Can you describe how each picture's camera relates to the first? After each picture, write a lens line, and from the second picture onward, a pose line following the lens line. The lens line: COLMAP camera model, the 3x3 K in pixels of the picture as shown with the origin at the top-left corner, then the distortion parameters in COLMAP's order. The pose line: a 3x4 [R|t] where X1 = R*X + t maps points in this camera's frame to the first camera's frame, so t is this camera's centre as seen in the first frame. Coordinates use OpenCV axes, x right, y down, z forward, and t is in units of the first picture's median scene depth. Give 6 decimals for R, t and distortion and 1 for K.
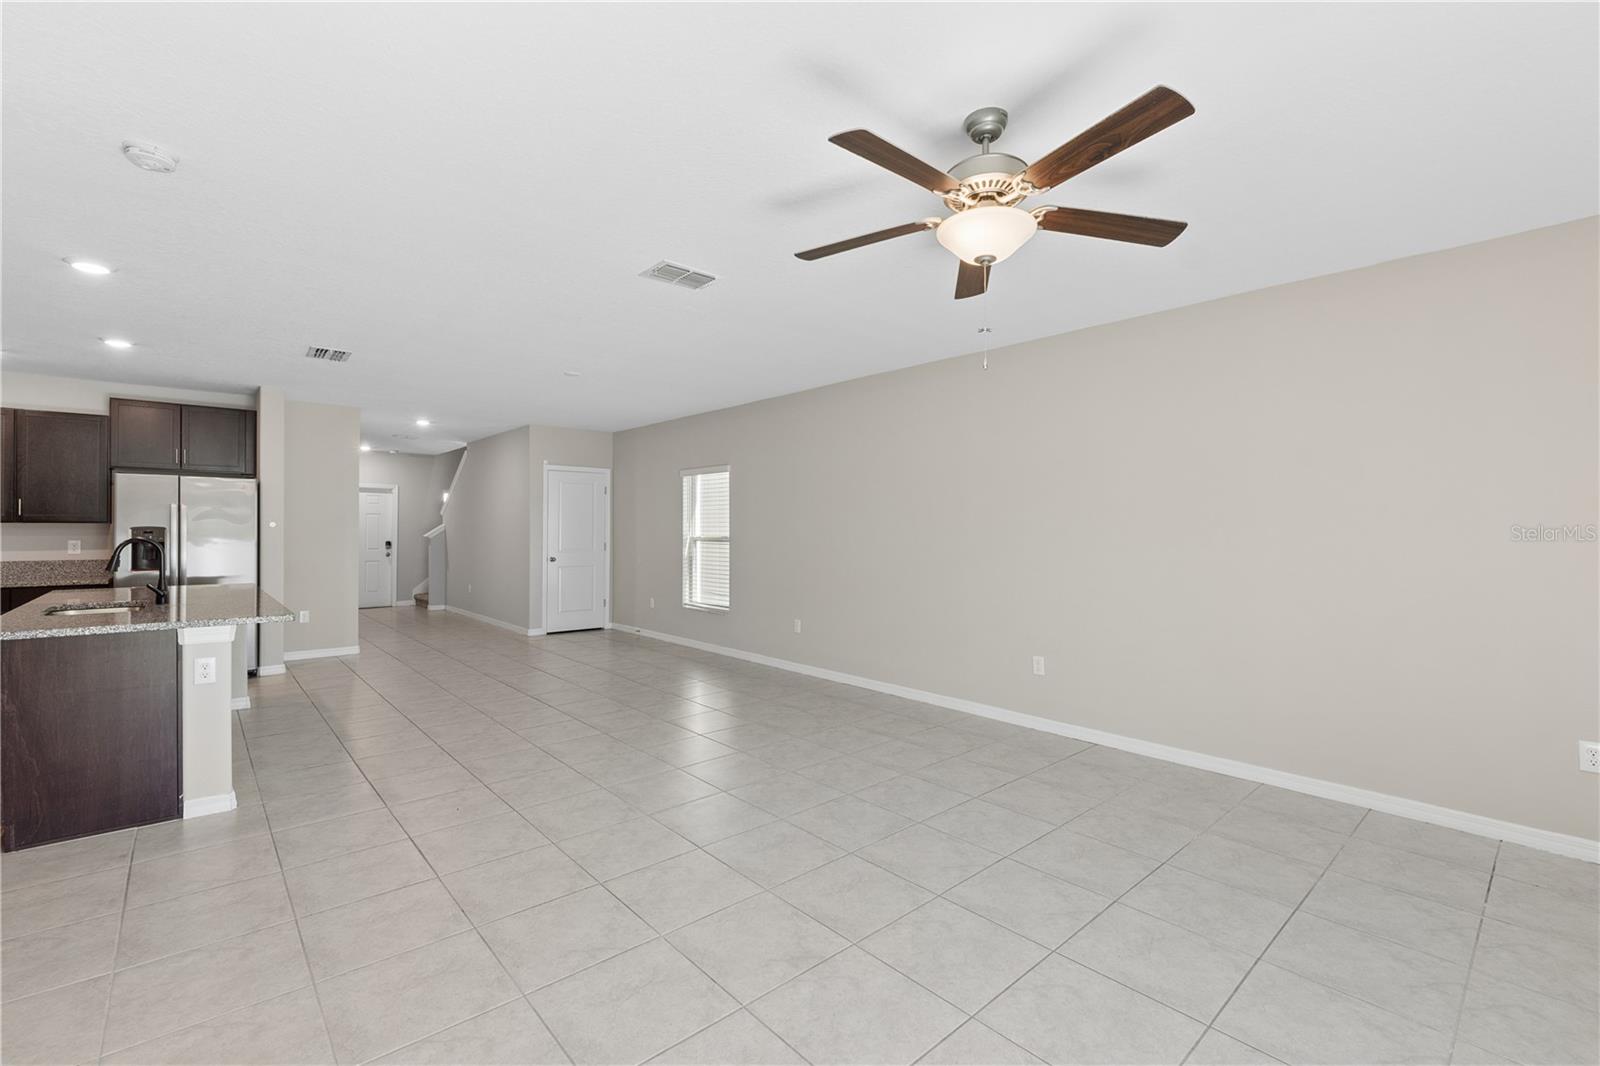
lens RADIAL K [[673.7, 0, 801.8], [0, 673.7, 522.5], [0, 0, 1]] dist [-0.006820, -0.000091]
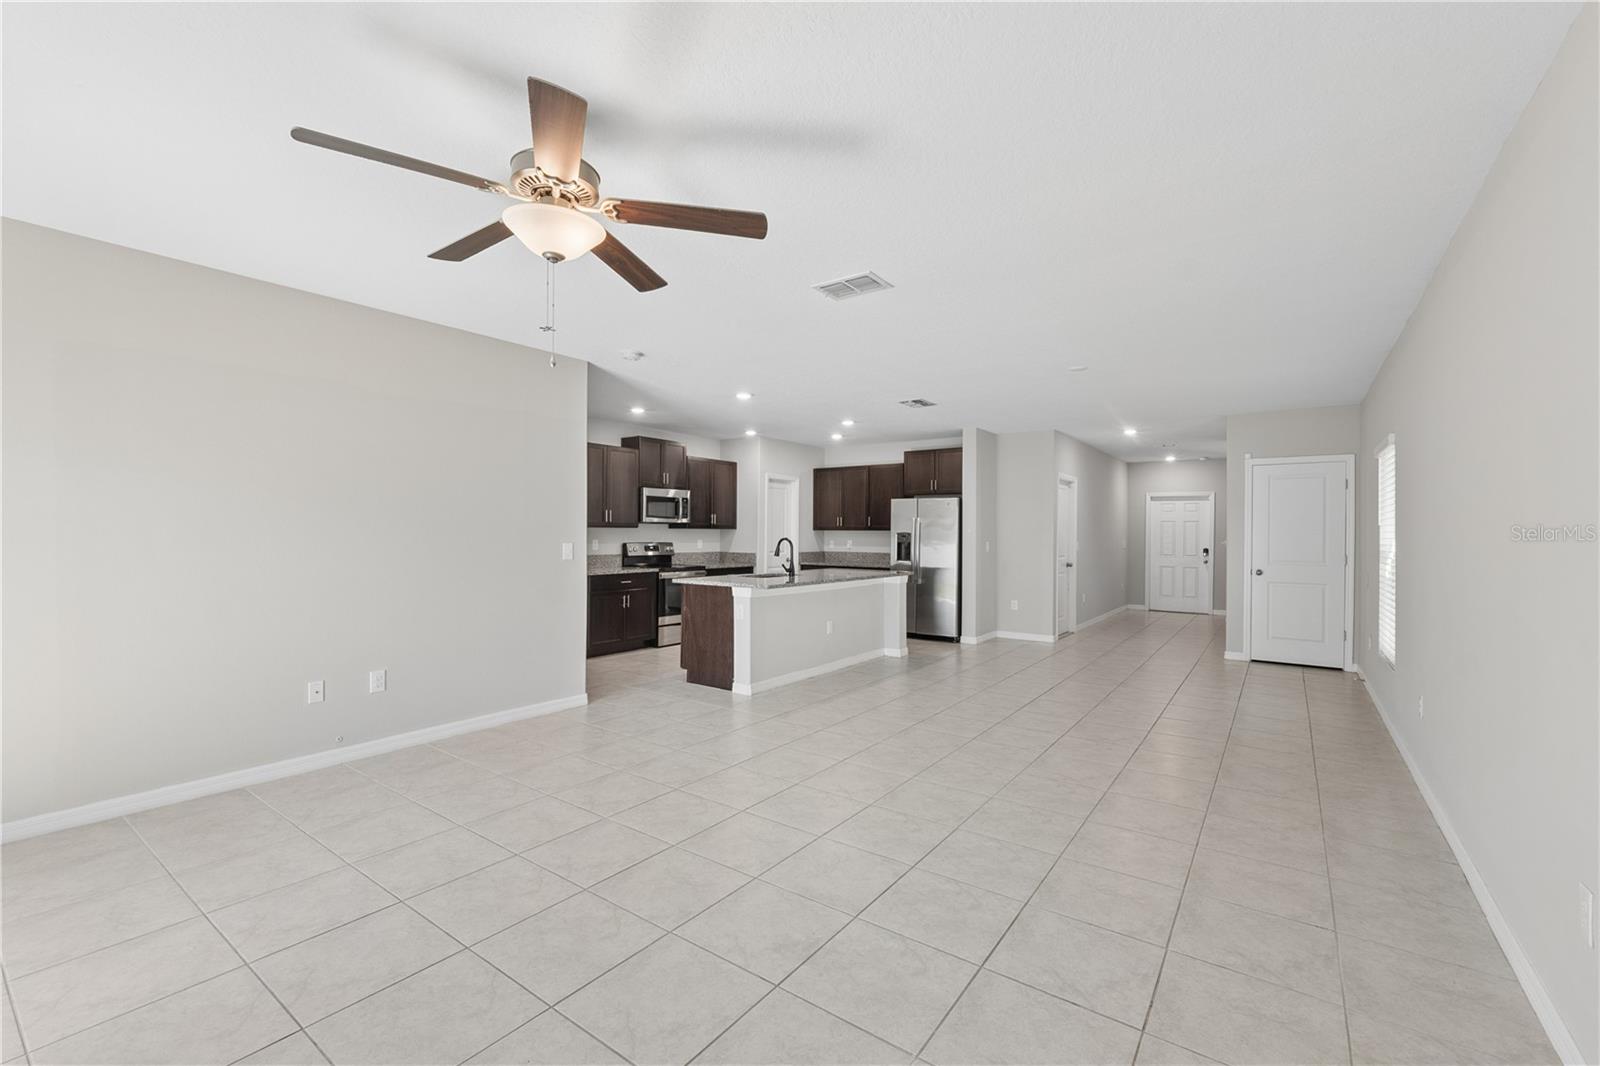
lens RADIAL K [[673.7, 0, 807.5], [0, 673.7, 537.8], [0, 0, 1]] dist [-0.006820, -0.000091]
pose [[0.231413, 0.005932, -0.972838, 0.479123], [0.004090, 0.999967, 0.007070, 0.006288], [0.972847, -0.005615, 0.231381, 0.412615]]
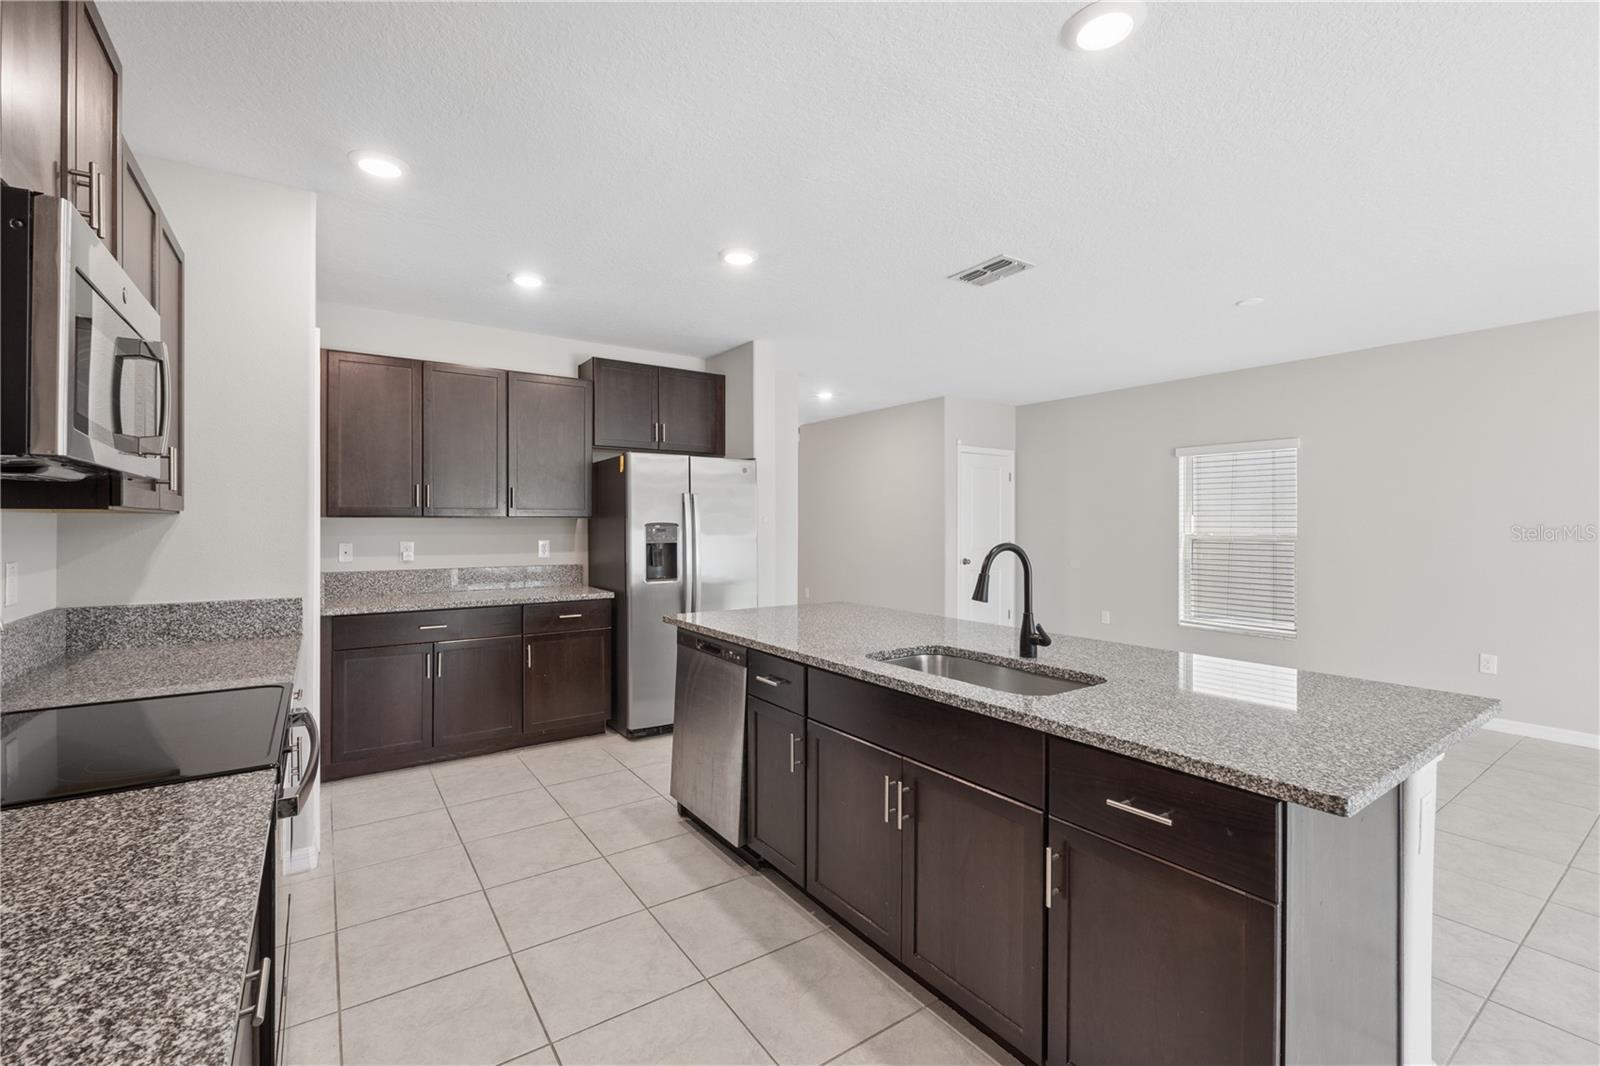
lens RADIAL K [[673.7, 0, 815.3], [0, 673.7, 525.8], [0, 0, 1]] dist [-0.006820, -0.000091]
pose [[0.991157, 0.000038, -0.132695, -0.686785], [0.002028, 0.999879, 0.015435, -0.002334], [0.132680, -0.015567, 0.991037, 0.257026]]
